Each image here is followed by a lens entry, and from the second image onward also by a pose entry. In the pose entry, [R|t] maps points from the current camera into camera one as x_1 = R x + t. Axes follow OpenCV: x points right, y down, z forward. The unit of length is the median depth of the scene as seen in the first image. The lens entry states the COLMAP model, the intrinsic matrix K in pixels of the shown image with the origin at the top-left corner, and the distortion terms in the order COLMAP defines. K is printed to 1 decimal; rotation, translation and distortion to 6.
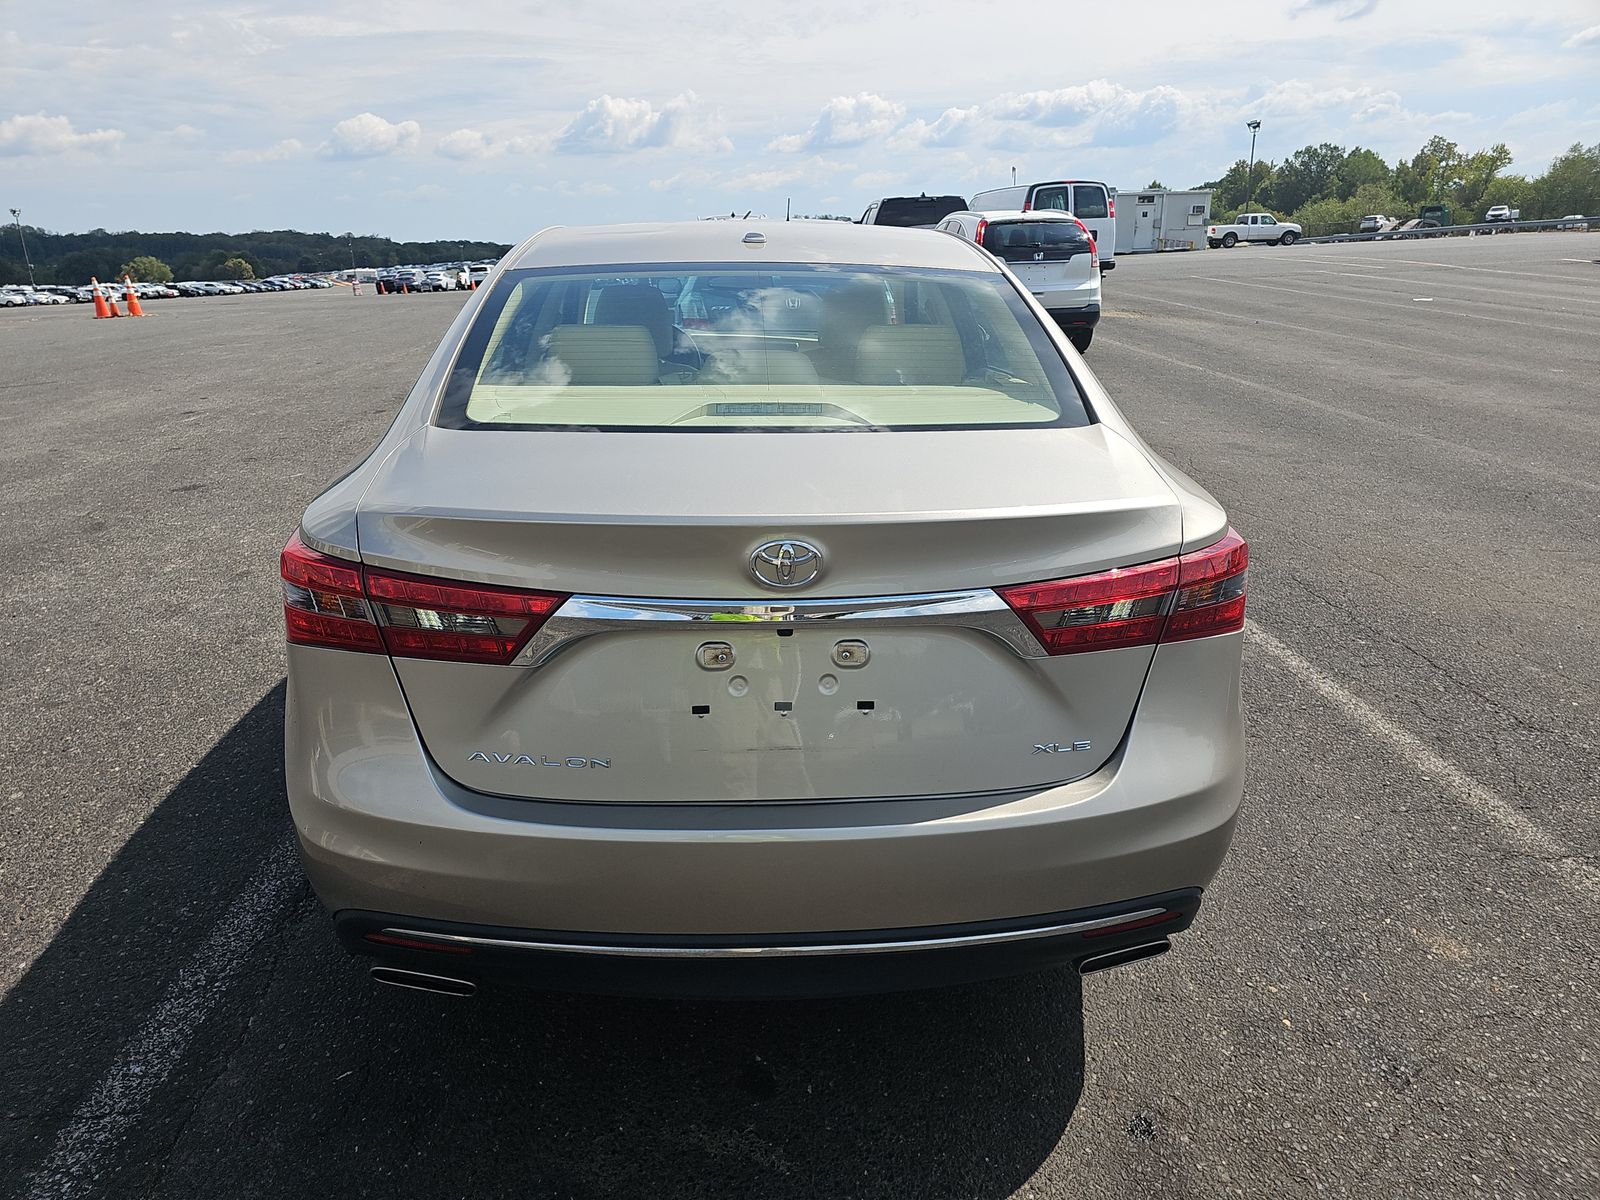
lens RADIAL K [[1130.4, 0, 800.0], [0, 1130.4, 600.0], [0, 0, 1]] dist [-0.008448, -0.007726]
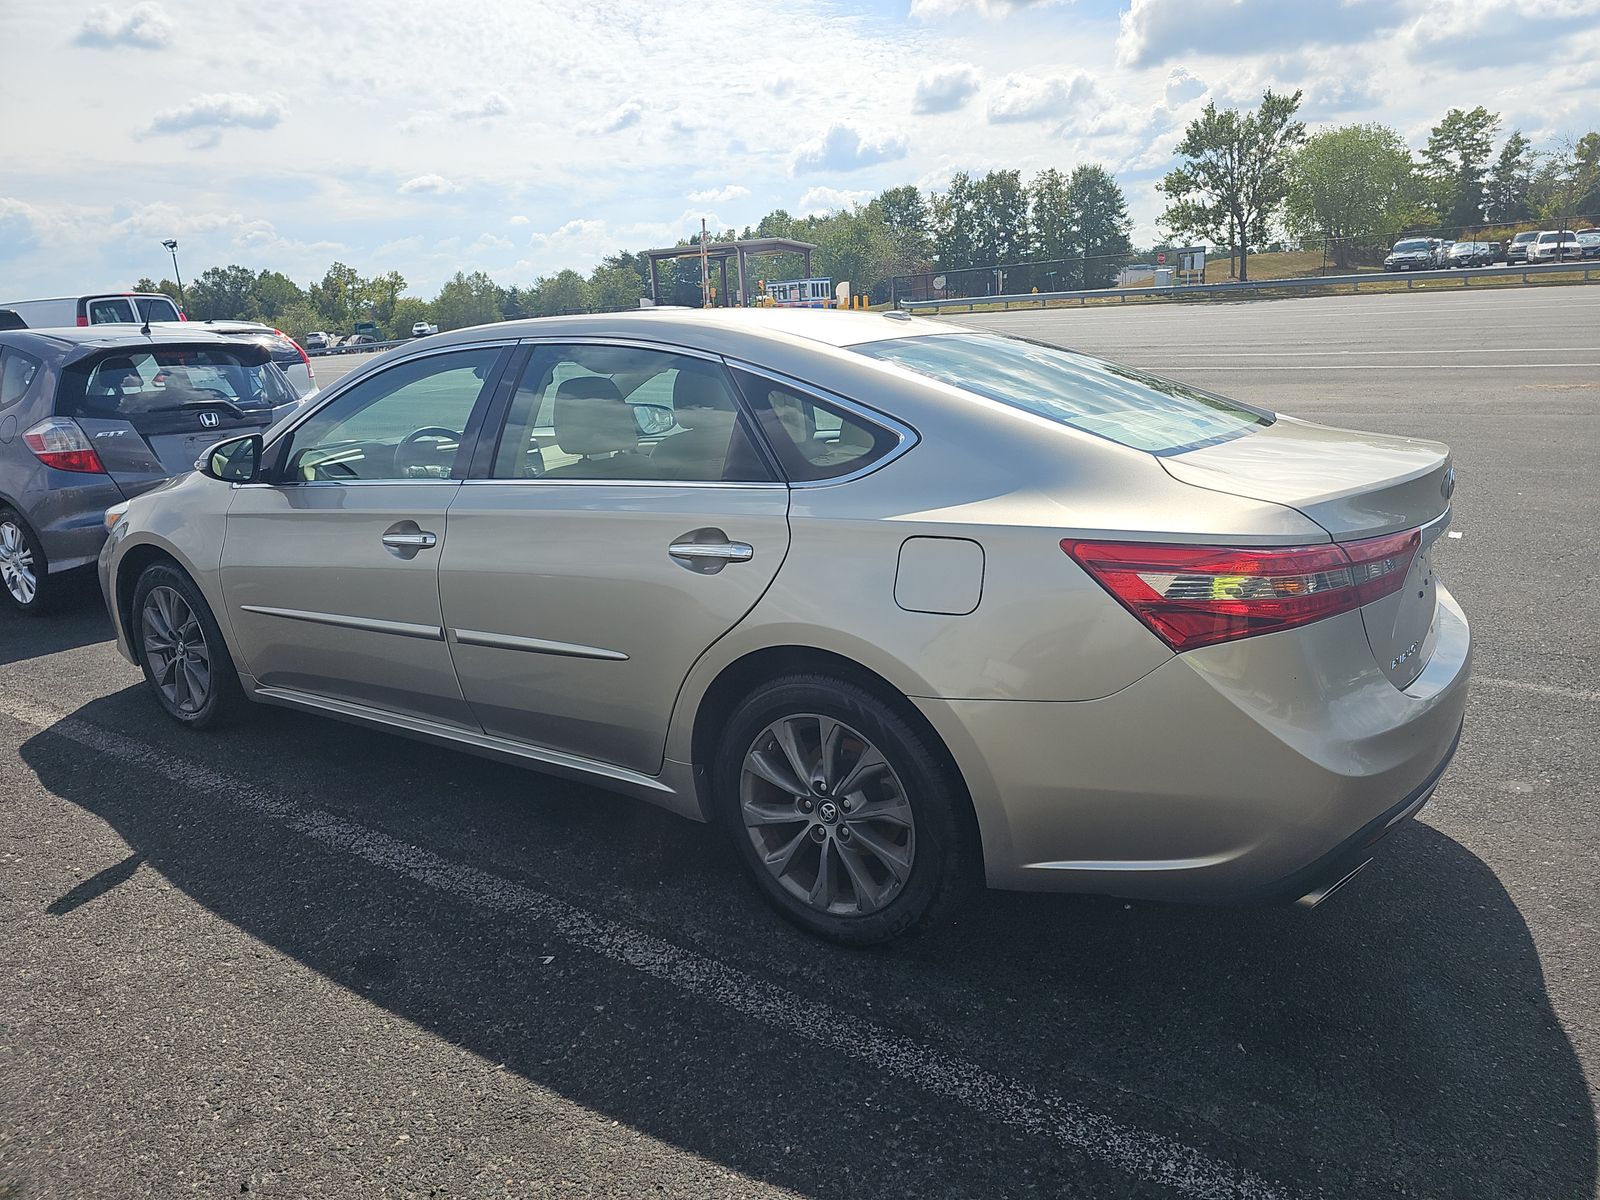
lens RADIAL K [[1130.4, 0, 800.0], [0, 1130.4, 600.0], [0, 0, 1]] dist [-0.008448, -0.007726]
pose [[0.546958, -0.197435, 0.813546, -0.148442], [0.279880, 0.959000, 0.044568, -0.016114], [-0.788990, 0.203318, 0.579791, 0.063906]]
